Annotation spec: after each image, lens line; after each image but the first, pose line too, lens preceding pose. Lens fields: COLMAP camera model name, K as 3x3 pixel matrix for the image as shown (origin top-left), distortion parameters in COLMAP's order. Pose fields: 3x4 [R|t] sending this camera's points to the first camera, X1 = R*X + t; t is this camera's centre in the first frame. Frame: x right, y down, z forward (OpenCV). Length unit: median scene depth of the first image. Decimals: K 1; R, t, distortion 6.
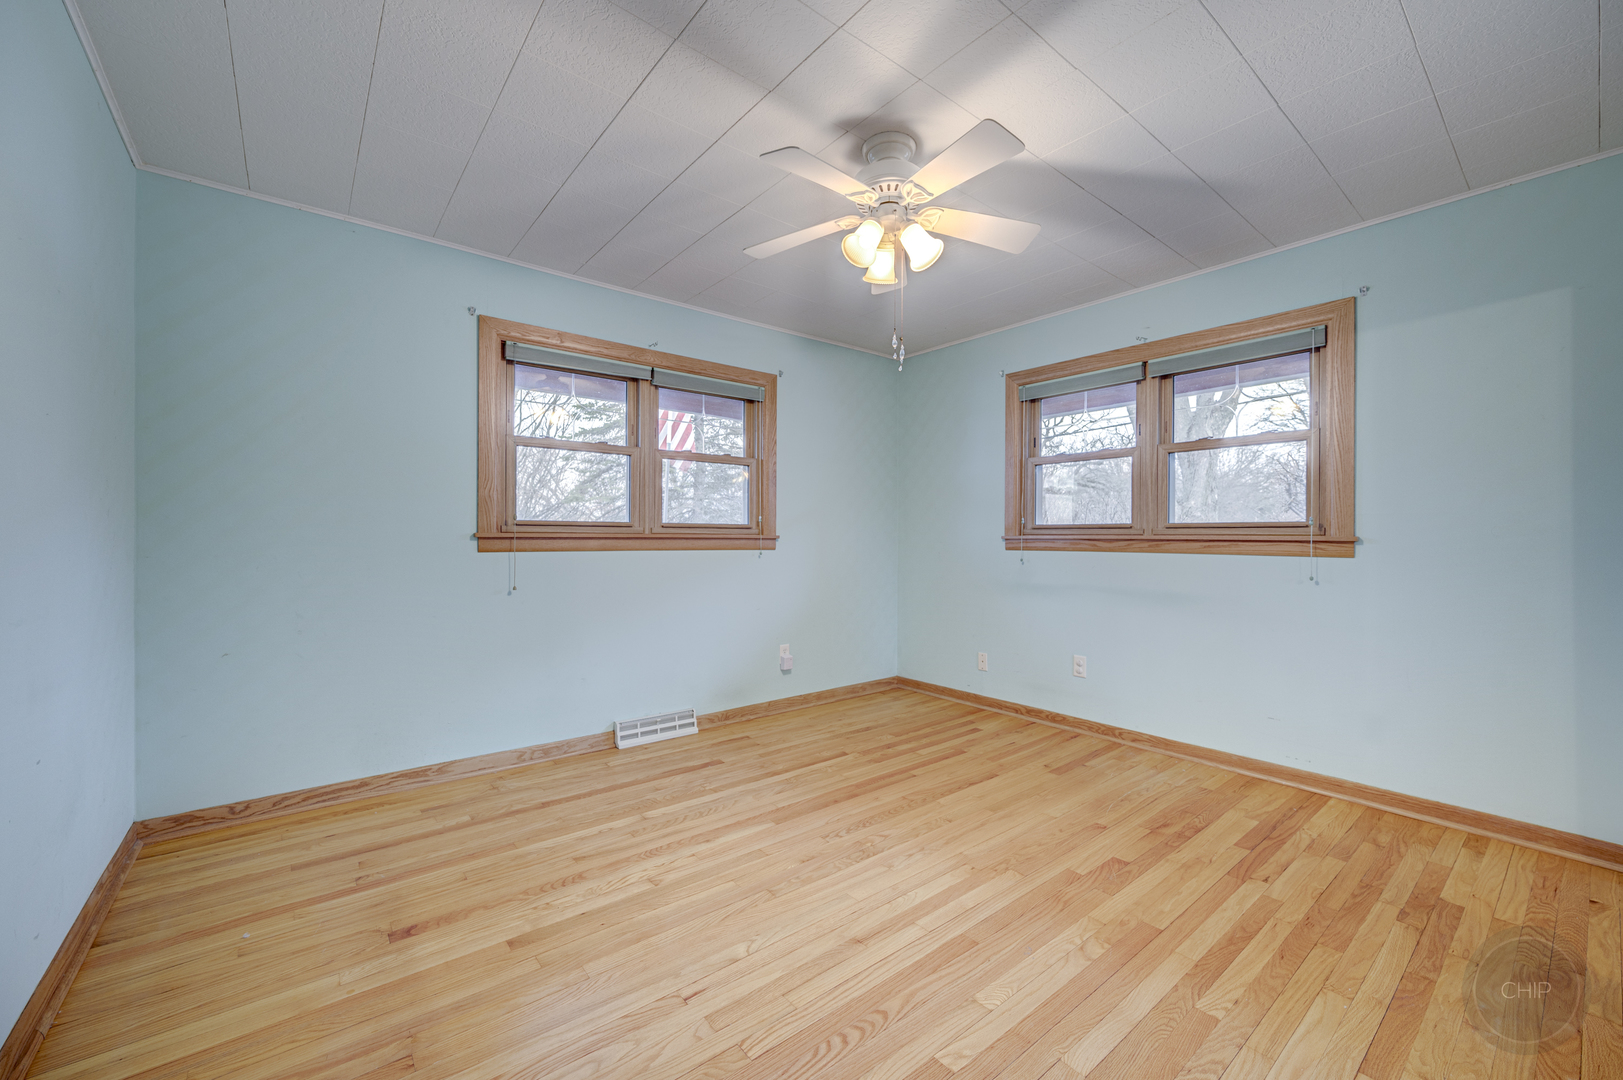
lens RADIAL K [[639.3, 0, 812.4], [0, 639.3, 538.9], [0, 0, 1]] dist [-0.000680, 0.000097]
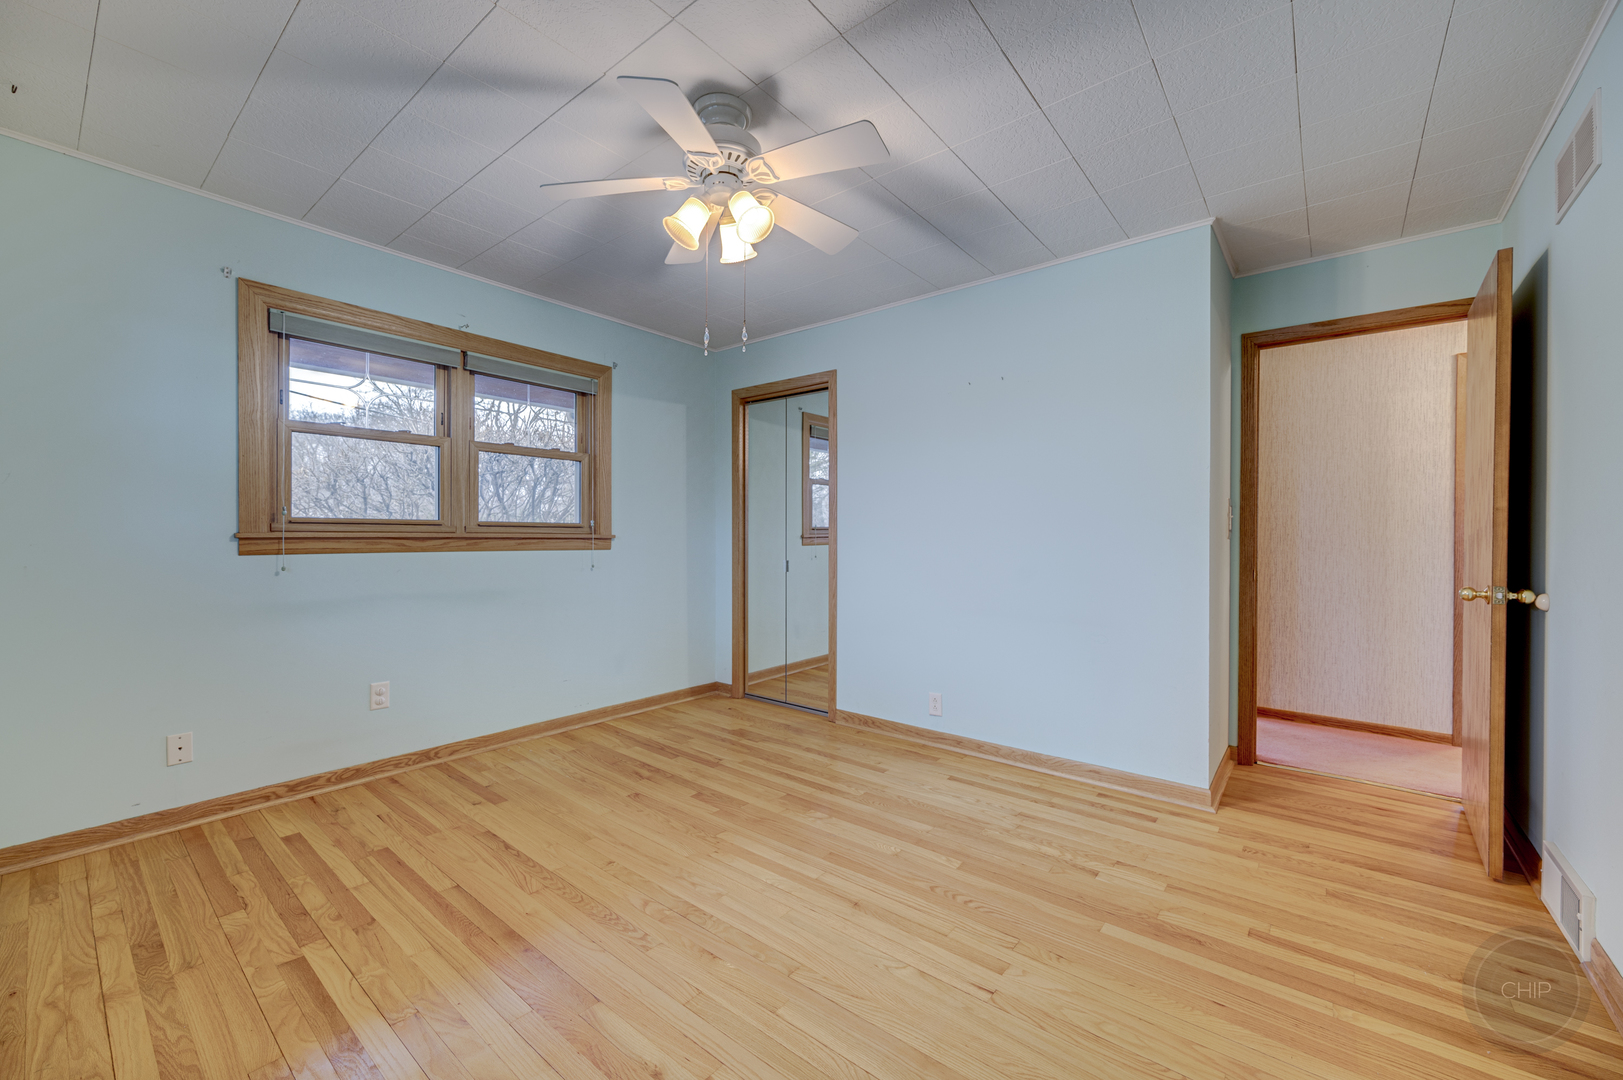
lens RADIAL K [[639.3, 0, 812.4], [0, 639.3, 538.9], [0, 0, 1]] dist [-0.000680, 0.000097]
pose [[-0.211273, -0.008848, 0.977387, -0.634142], [-0.001785, 0.999961, 0.008666, -0.007505], [-0.977425, 0.000086, -0.211281, 0.839672]]
